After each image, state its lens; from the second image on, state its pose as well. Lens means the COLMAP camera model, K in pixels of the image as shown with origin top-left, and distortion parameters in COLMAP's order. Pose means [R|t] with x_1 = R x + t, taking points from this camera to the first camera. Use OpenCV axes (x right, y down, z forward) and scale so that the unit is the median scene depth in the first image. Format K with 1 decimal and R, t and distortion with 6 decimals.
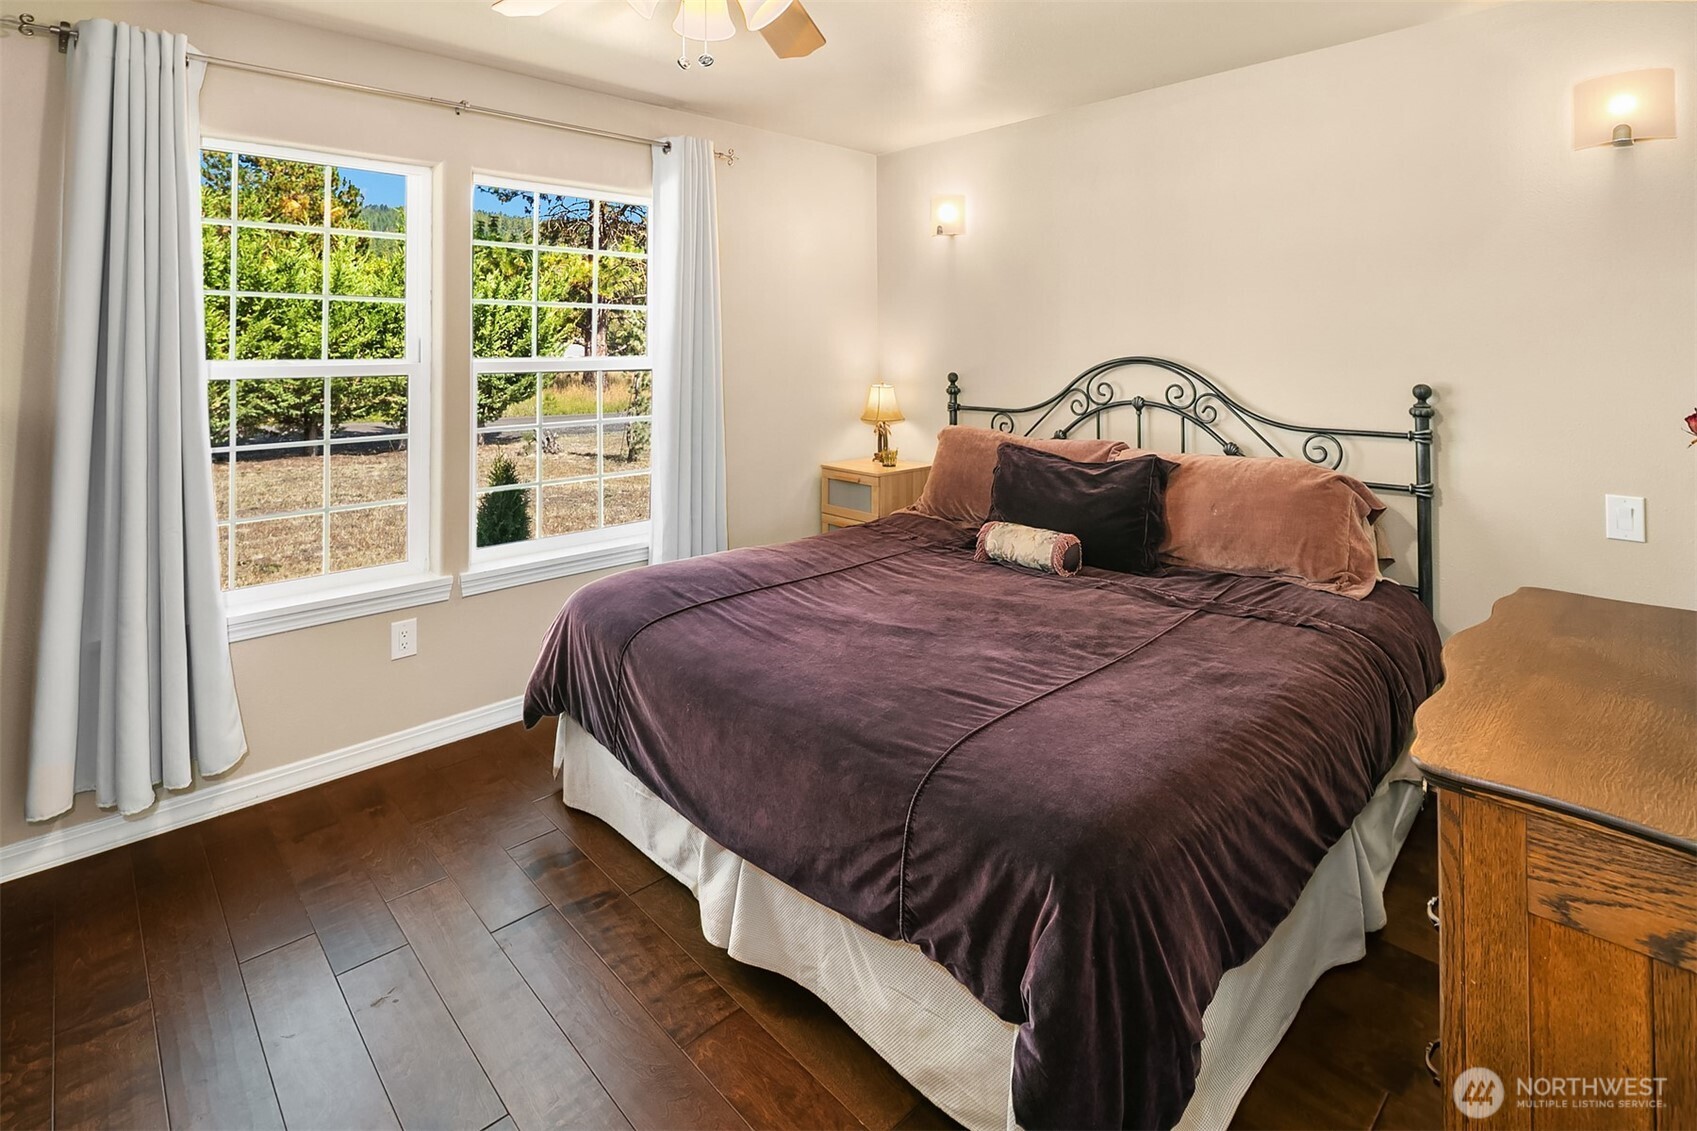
lens RADIAL K [[827.5, 0, 847.8], [0, 827.5, 338.1], [0, 0, 1]] dist [0.007036, -0.004187]
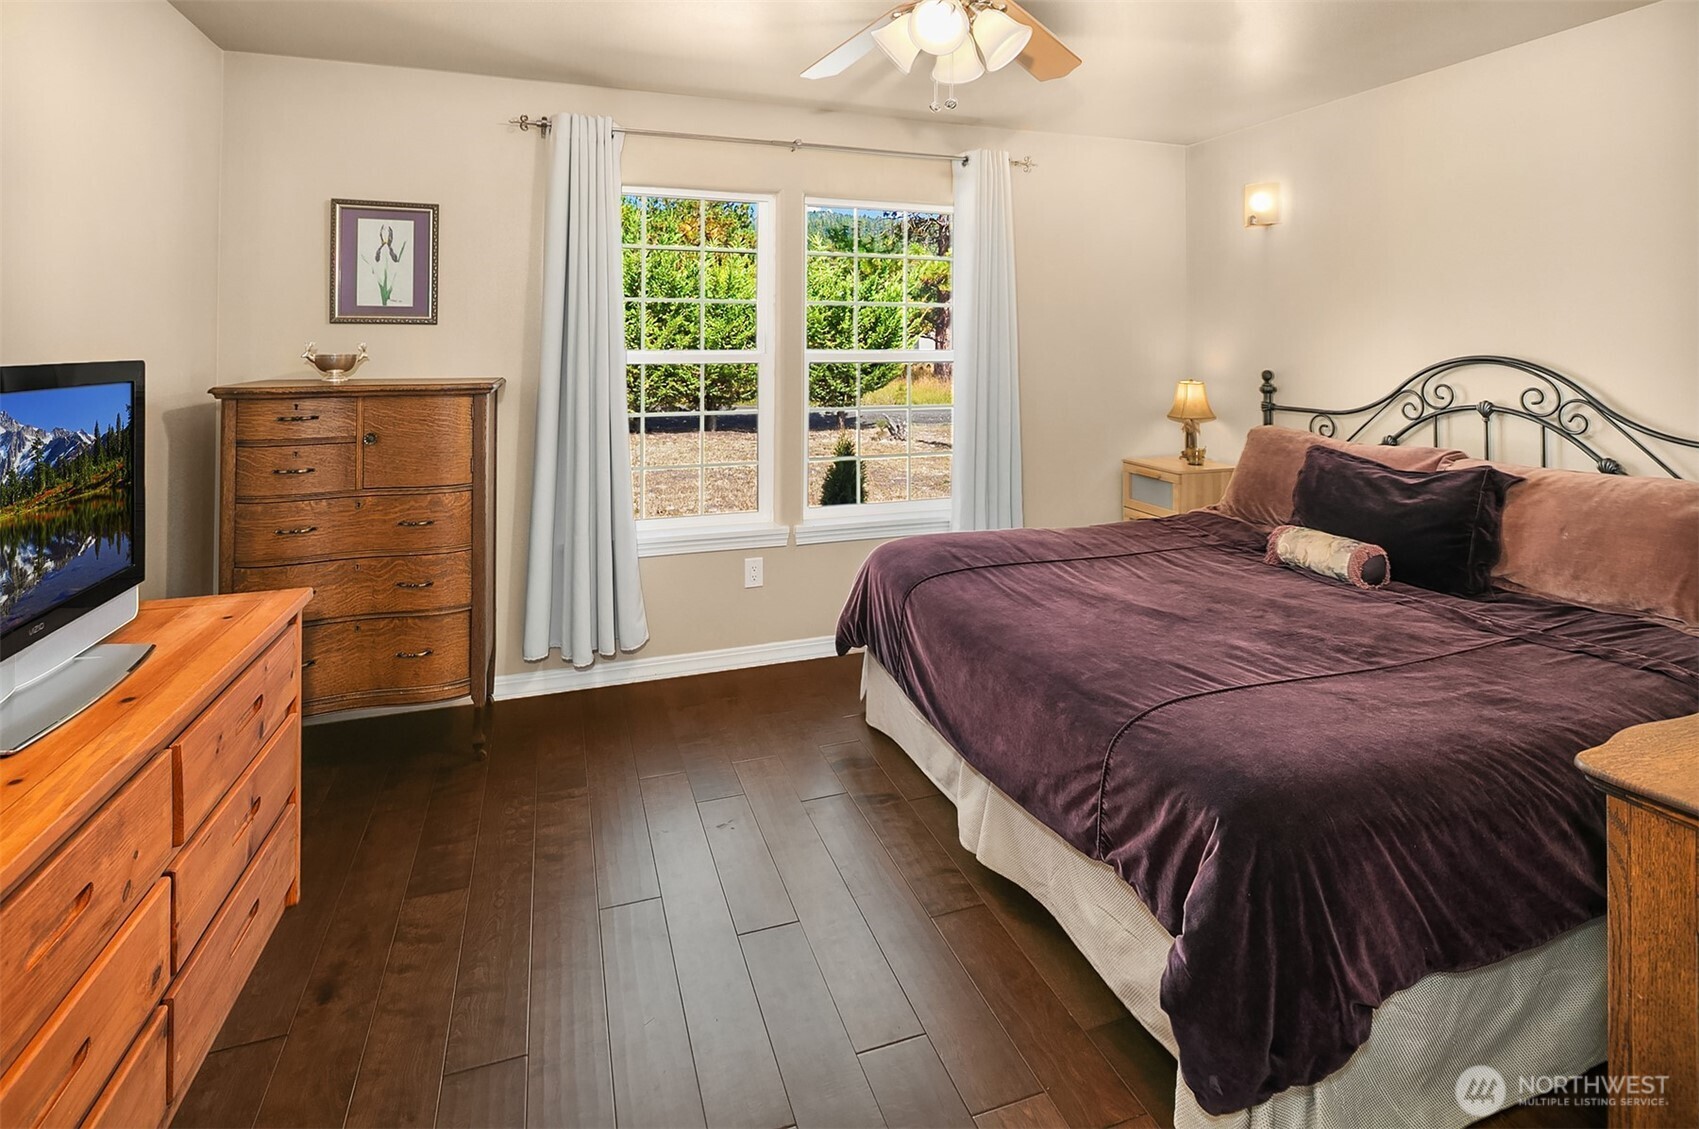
lens RADIAL K [[828.5, 0, 848.8], [0, 828.5, 336.8], [0, 0, 1]] dist [0.007036, -0.004187]
pose [[0.915720, 0.003407, -0.401803, 0.127038], [-0.001353, 0.999985, 0.005395, -0.001963], [0.401815, -0.004396, 0.915710, -0.115993]]
